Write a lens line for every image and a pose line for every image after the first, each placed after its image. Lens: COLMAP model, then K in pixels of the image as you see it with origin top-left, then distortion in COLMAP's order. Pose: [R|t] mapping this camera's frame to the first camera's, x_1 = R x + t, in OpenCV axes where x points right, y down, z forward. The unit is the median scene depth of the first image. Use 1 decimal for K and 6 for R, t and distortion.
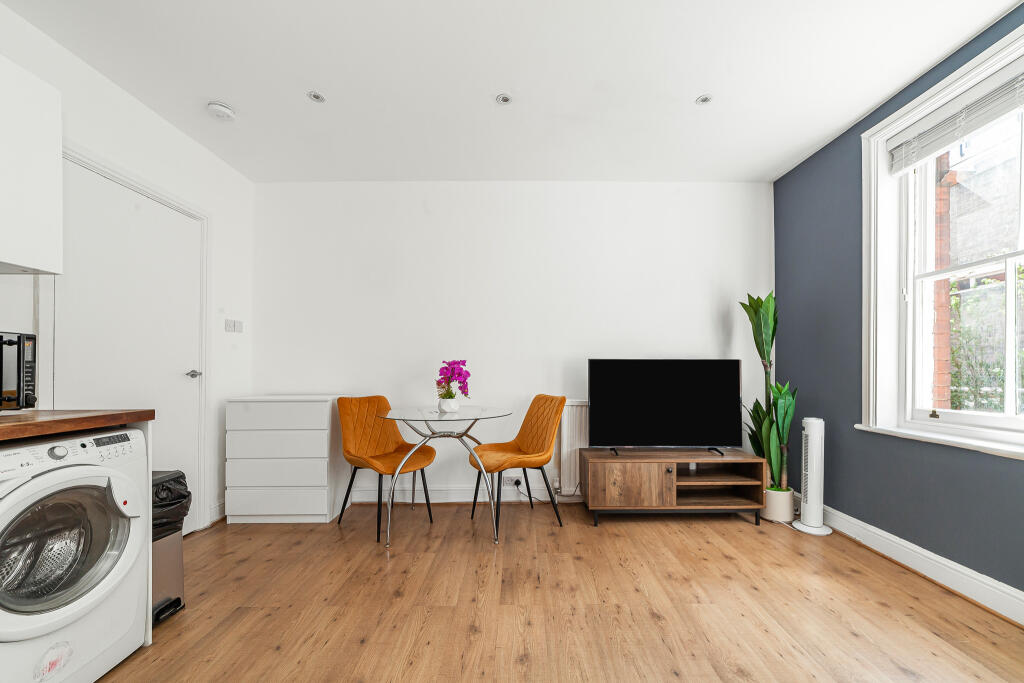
lens RADIAL K [[406.5, 0, 529.9], [0, 406.5, 366.5], [0, 0, 1]] dist [-0.012862, 0.000222]
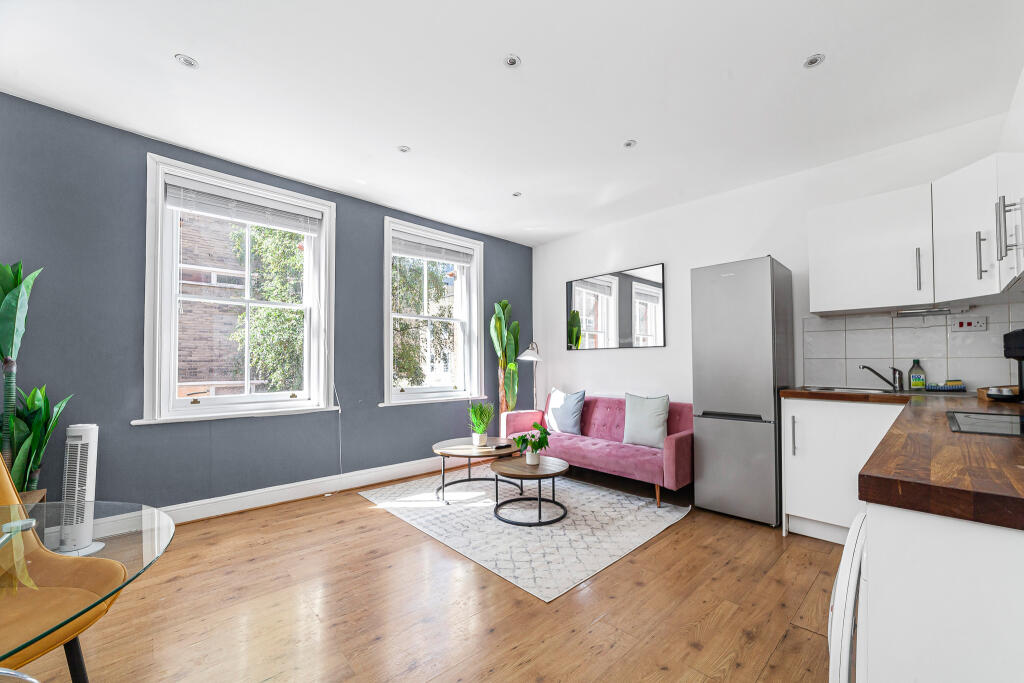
lens RADIAL K [[392.7, 0, 531.1], [0, 392.7, 353.5], [0, 0, 1]] dist [-0.013303, 0.000047]
pose [[-0.678701, 0.023379, 0.734043, -0.572386], [0.000805, 0.999516, -0.031090, 0.000460], [-0.734415, -0.020510, -0.678391, 0.842419]]
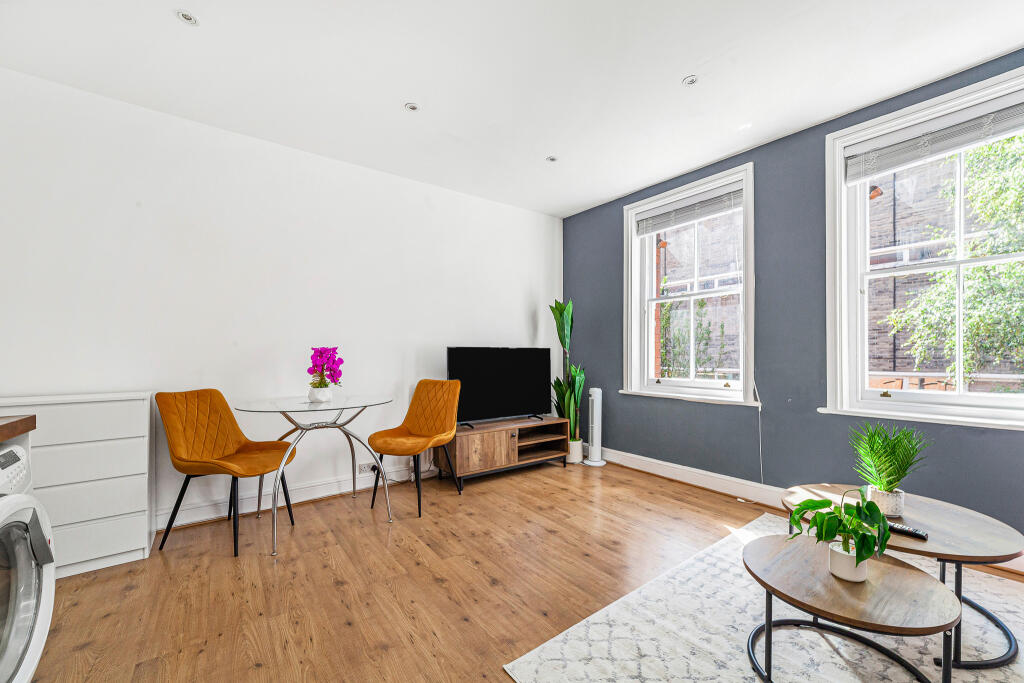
lens RADIAL K [[411.4, 0, 530.3], [0, 411.4, 353.1], [0, 0, 1]] dist [-0.000188, 0.000110]
pose [[0.798024, 0.000700, 0.602626, -0.390798], [-0.001602, 0.999998, 0.000961, -0.002507], [-0.602624, -0.001732, 0.798023, -0.060339]]
